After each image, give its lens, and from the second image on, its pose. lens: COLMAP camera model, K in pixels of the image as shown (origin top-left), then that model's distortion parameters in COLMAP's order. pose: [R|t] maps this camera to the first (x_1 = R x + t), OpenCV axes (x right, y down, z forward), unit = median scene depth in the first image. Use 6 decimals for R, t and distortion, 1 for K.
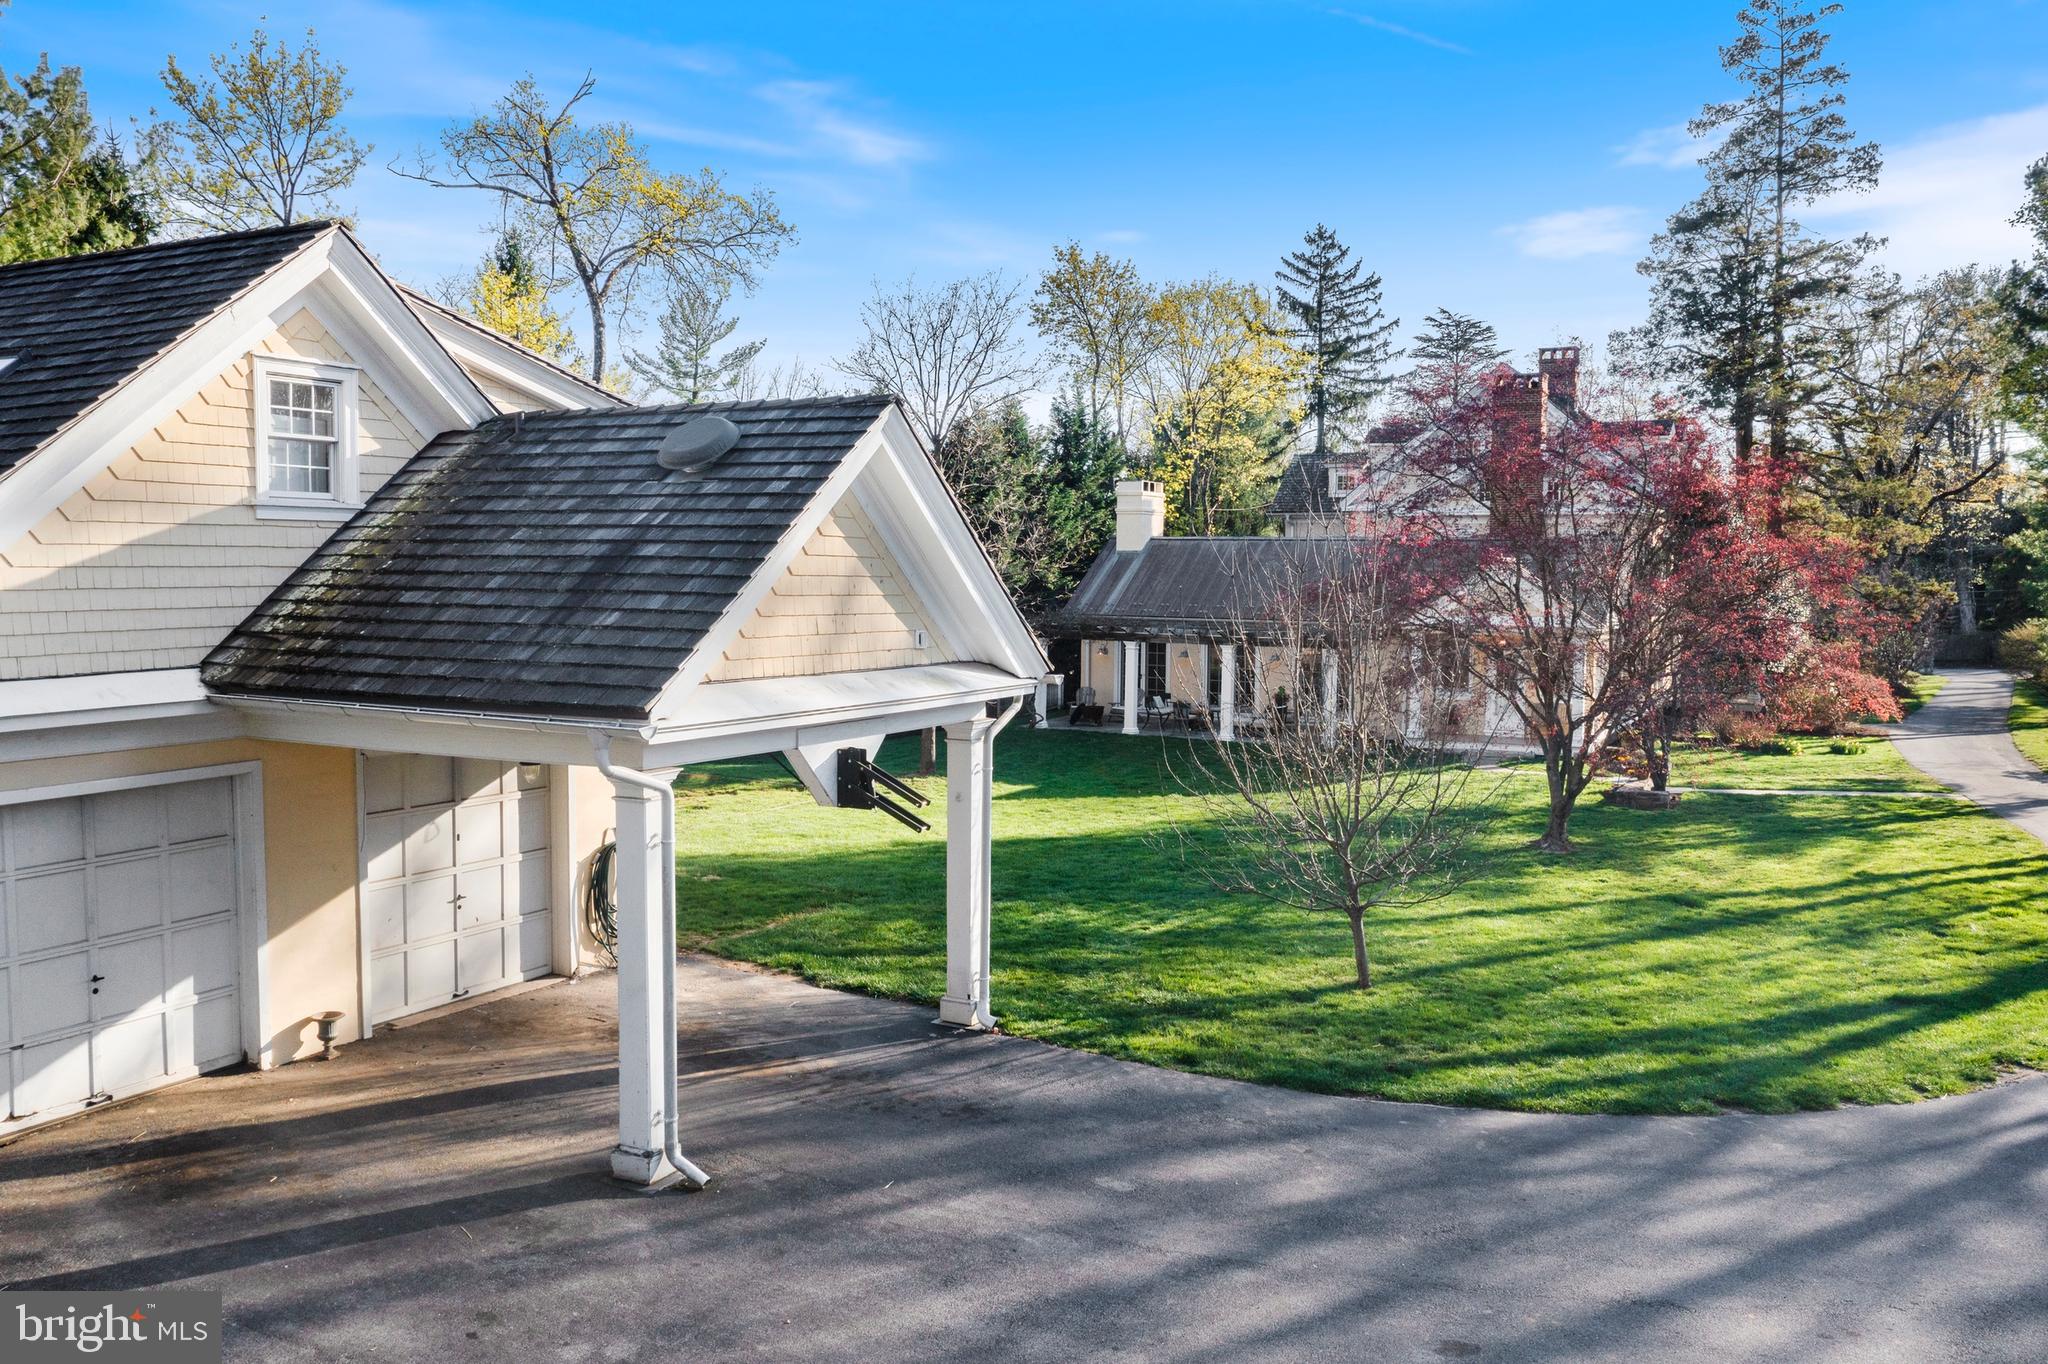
lens RADIAL K [[1625.1, 0, 1010.6], [0, 1625.1, 669.9], [0, 0, 1]] dist [-0.012535, -0.002427]
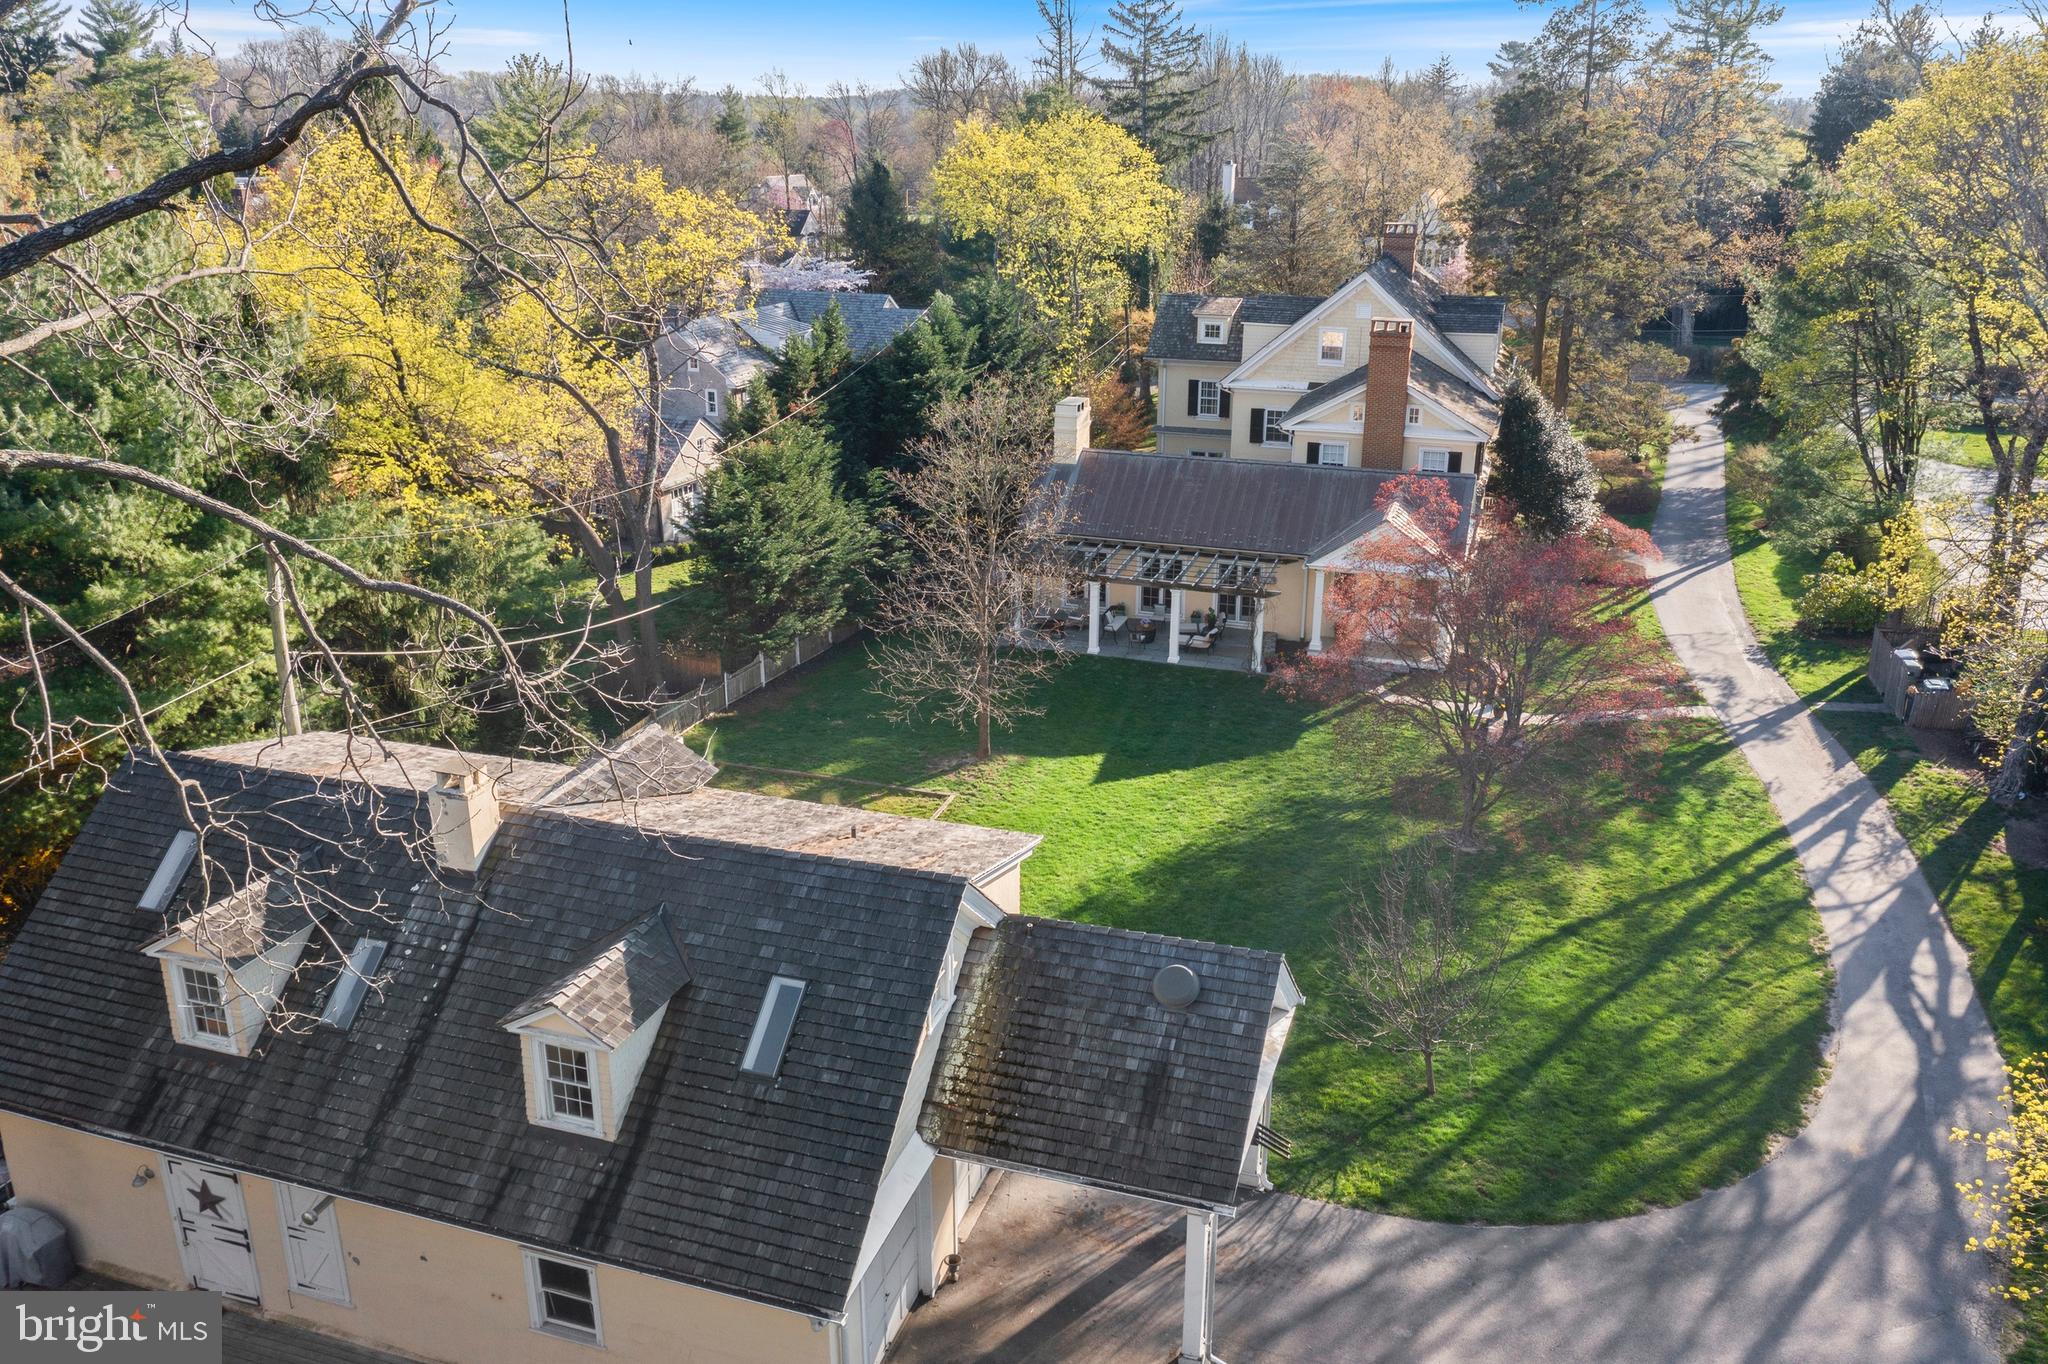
lens RADIAL K [[1625.1, 0, 1024.8], [0, 1625.1, 682.6], [0, 0, 1]] dist [-0.012535, -0.002427]
pose [[0.983952, -0.066848, 0.165436, -0.085788], [0.018735, 0.960749, 0.276786, -0.131001], [-0.177445, -0.269245, 0.946584, -0.082136]]
